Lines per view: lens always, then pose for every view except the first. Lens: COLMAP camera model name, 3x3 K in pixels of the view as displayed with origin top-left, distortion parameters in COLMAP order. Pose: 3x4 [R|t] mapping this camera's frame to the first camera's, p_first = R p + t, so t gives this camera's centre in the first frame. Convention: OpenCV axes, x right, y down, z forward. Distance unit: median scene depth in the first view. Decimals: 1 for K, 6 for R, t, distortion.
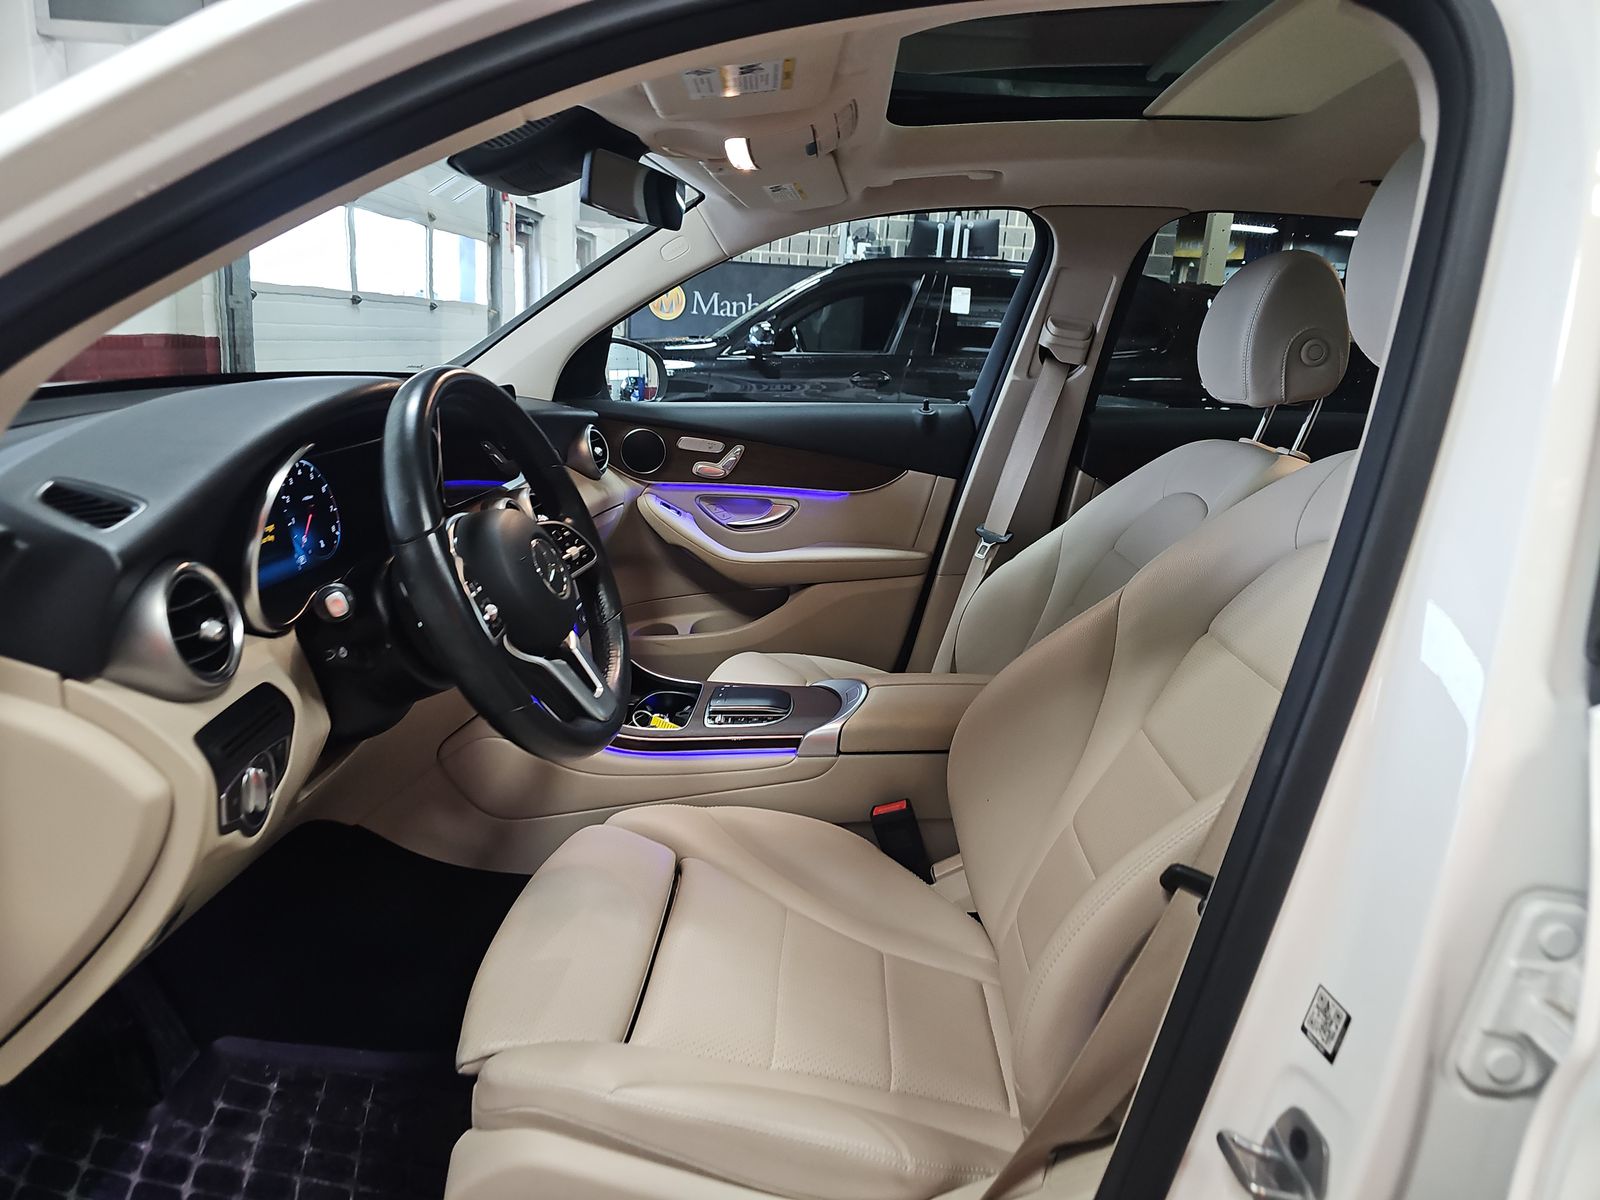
lens RADIAL K [[1018.4, 0, 783.5], [0, 1018.4, 596.1], [0, 0, 1]] dist [0.041533, -0.009644]
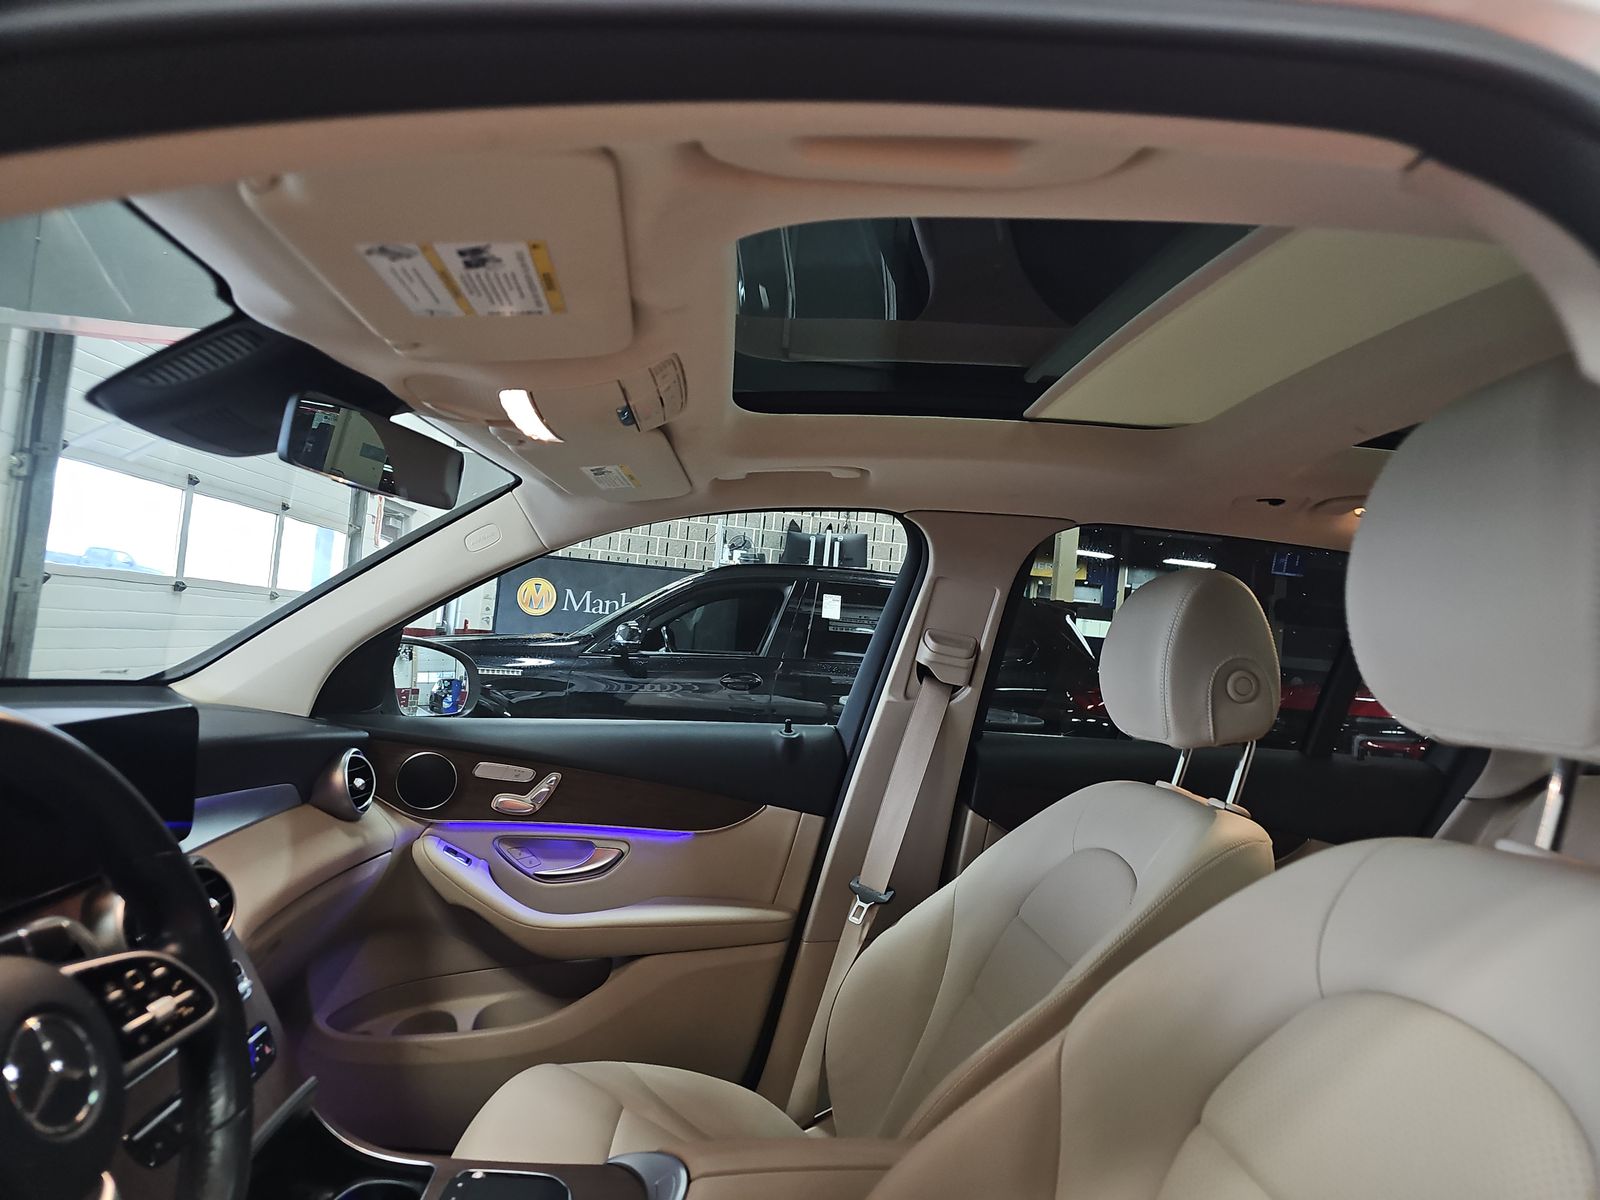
lens RADIAL K [[1018.4, 0, 806.6], [0, 1018.4, 592.2], [0, 0, 1]] dist [0.041533, -0.009644]
pose [[0.989885, 0.034476, 0.137618, 0.036989], [0.006565, 0.957854, -0.287182, -0.053848], [-0.141718, 0.285181, 0.947939, 0.177591]]
